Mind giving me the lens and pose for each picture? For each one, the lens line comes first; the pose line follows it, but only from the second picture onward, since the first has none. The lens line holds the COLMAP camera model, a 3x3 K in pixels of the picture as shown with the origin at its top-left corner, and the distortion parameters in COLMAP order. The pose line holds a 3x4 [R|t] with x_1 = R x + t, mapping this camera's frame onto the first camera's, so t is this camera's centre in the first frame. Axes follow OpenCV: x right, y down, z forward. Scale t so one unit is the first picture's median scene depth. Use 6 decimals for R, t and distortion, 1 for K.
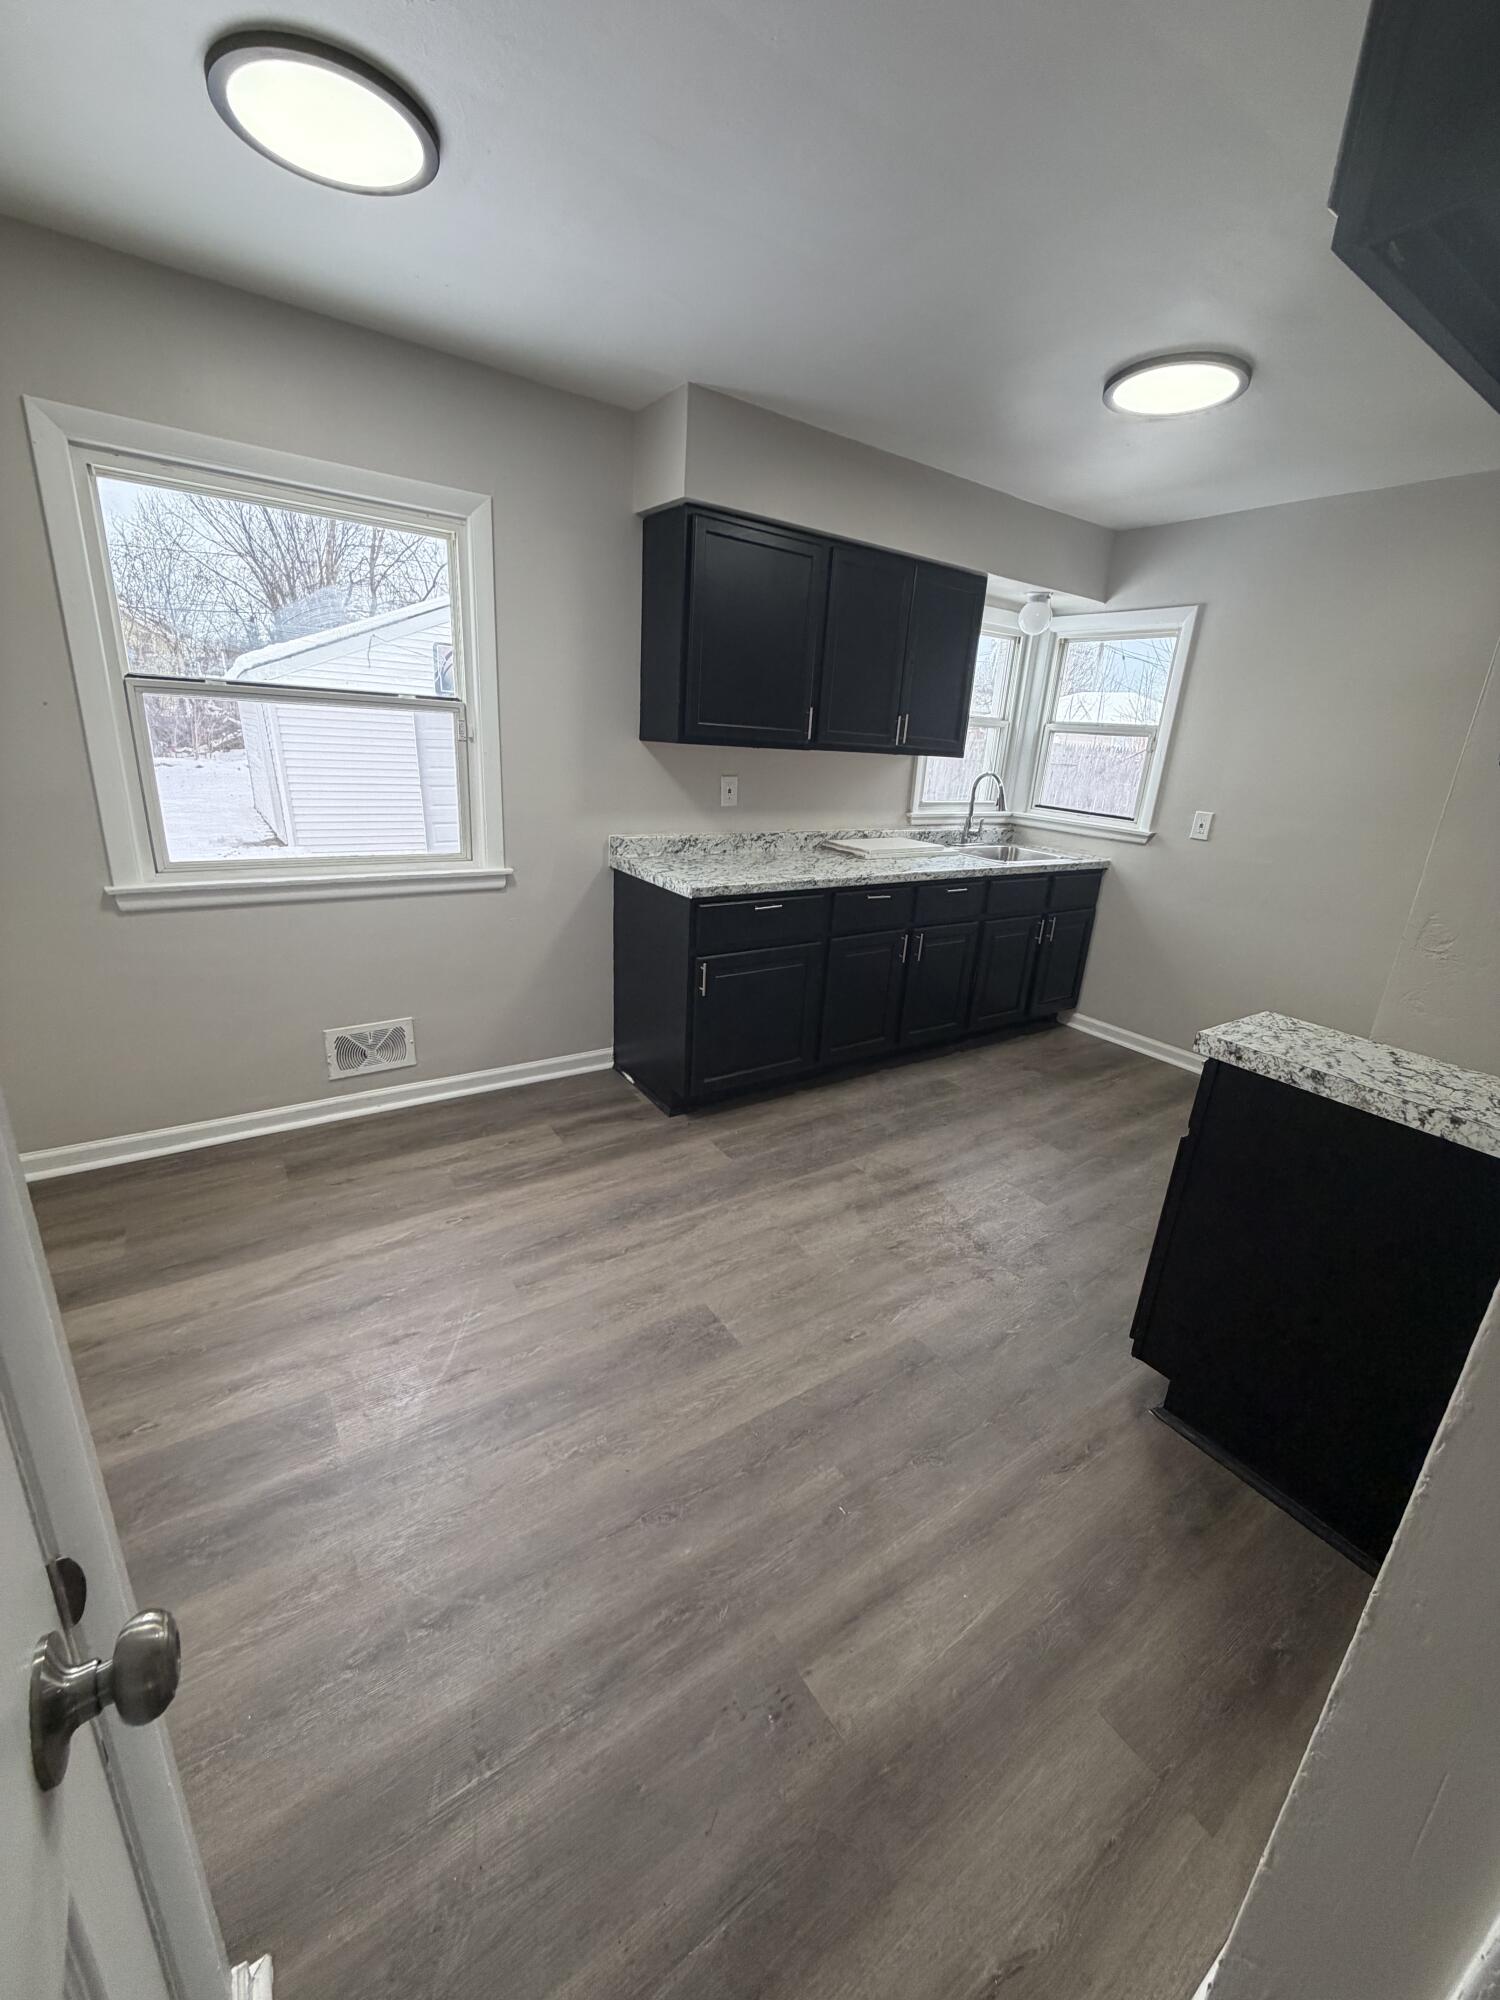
lens RADIAL K [[796.5, 0, 750.0], [0, 796.5, 1000.0], [0, 0, 1]] dist [0.002187, 0.000019]
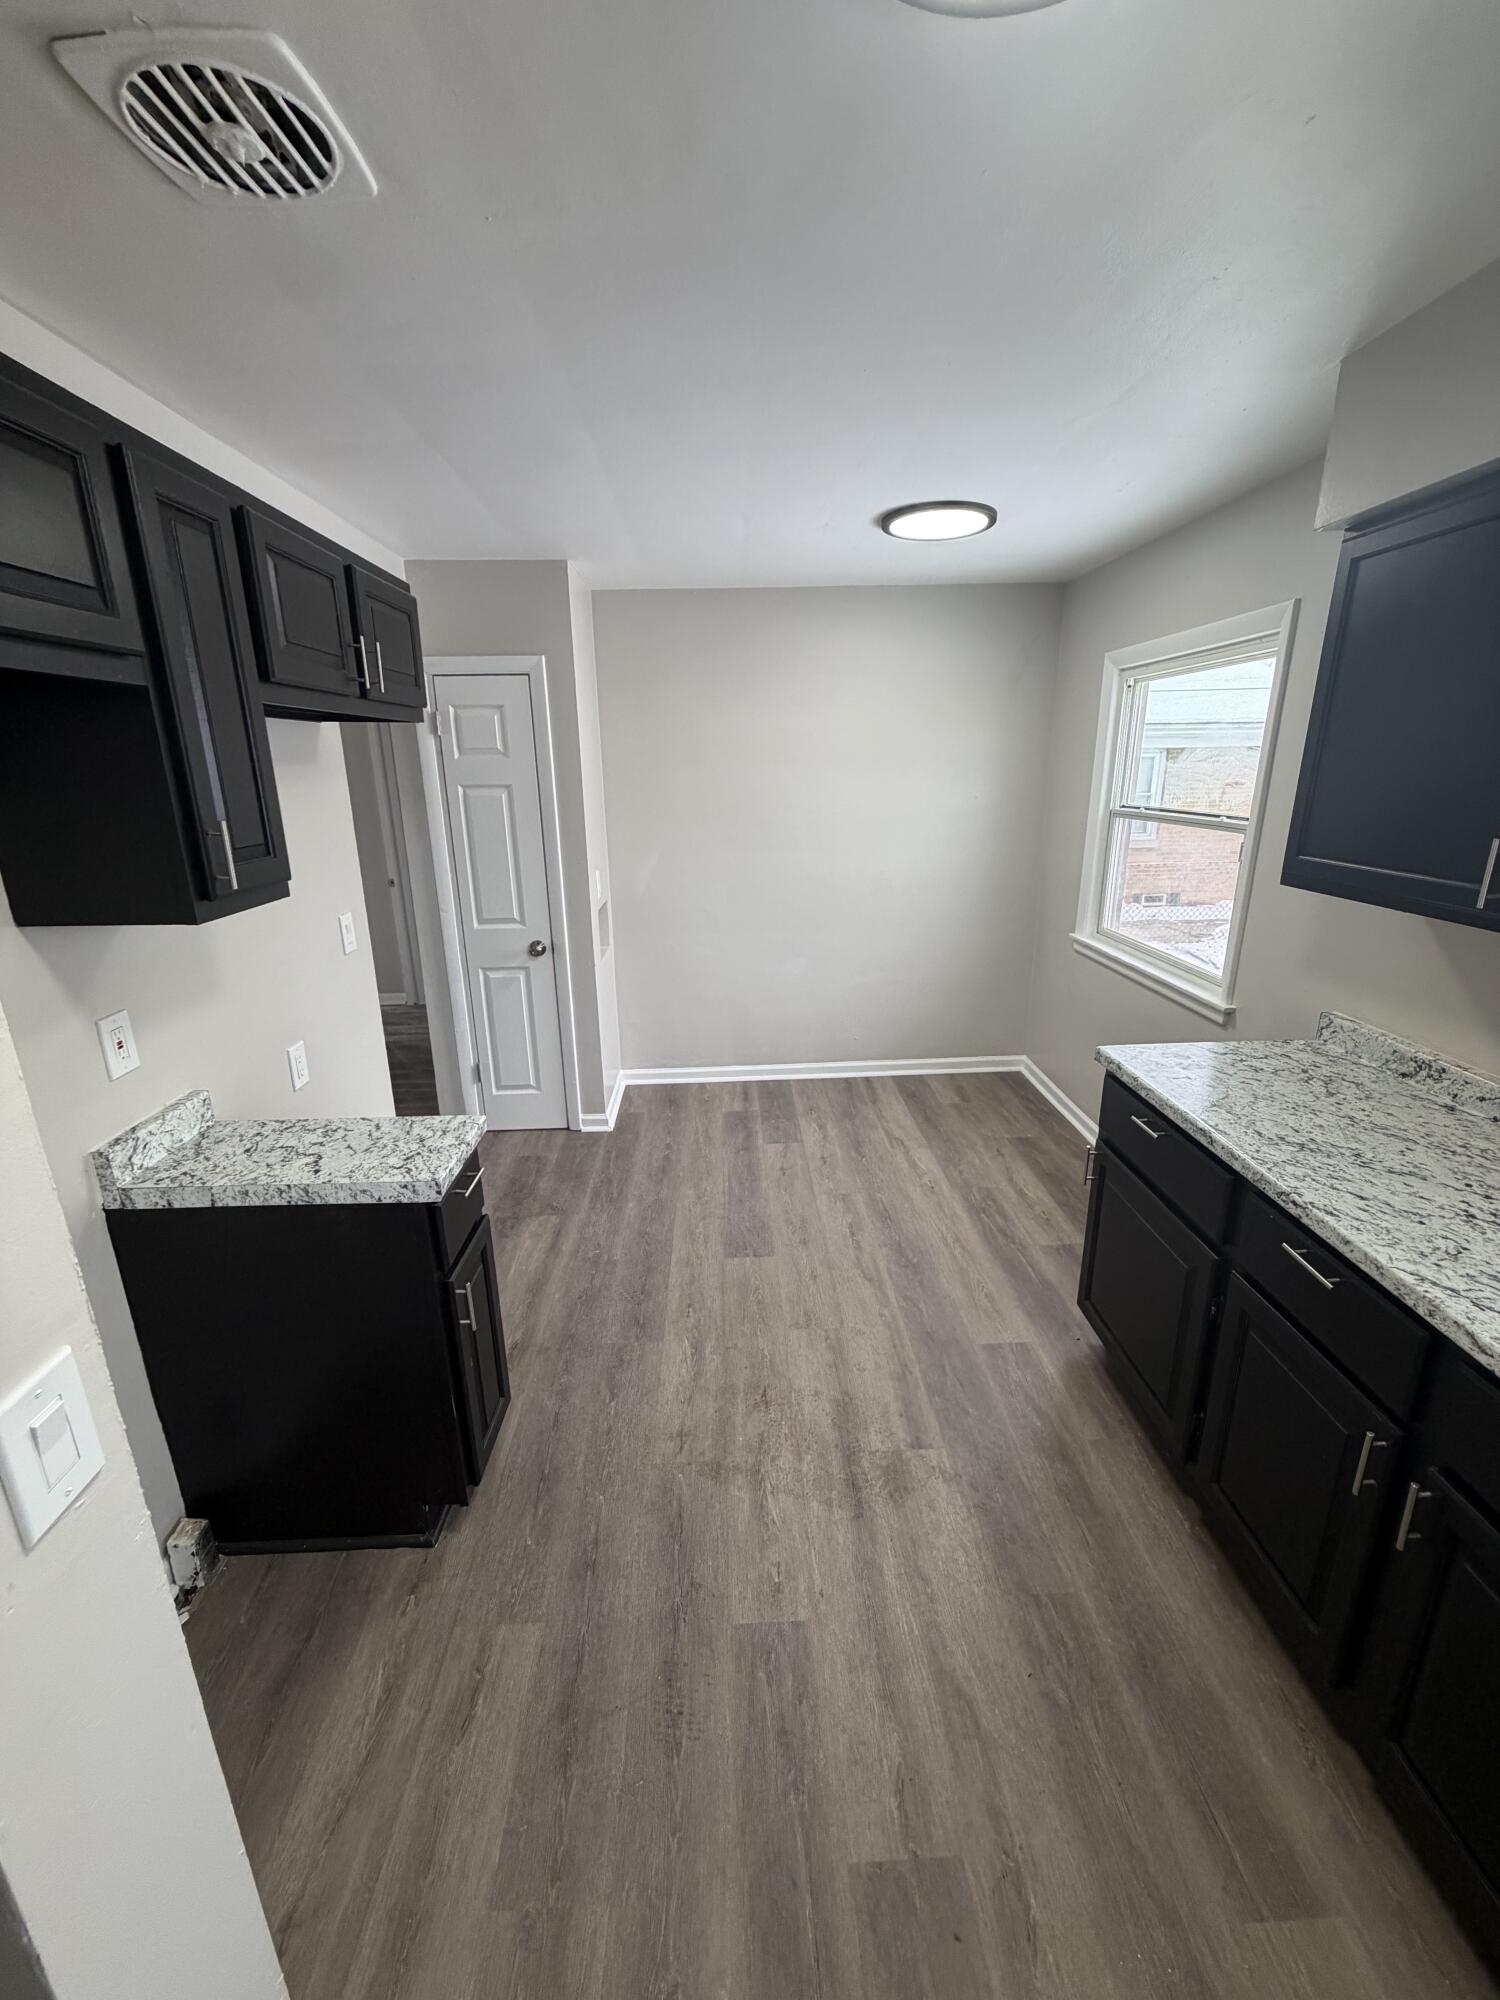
lens RADIAL K [[797.7, 0, 750.0], [0, 797.7, 1000.0], [0, 0, 1]] dist [0.000035, 0.000034]
pose [[-0.541978, 0.186590, -0.819417, 0.951331], [-0.288093, 0.874707, 0.389730, -0.490752], [0.789470, 0.447293, -0.420316, 1.291771]]
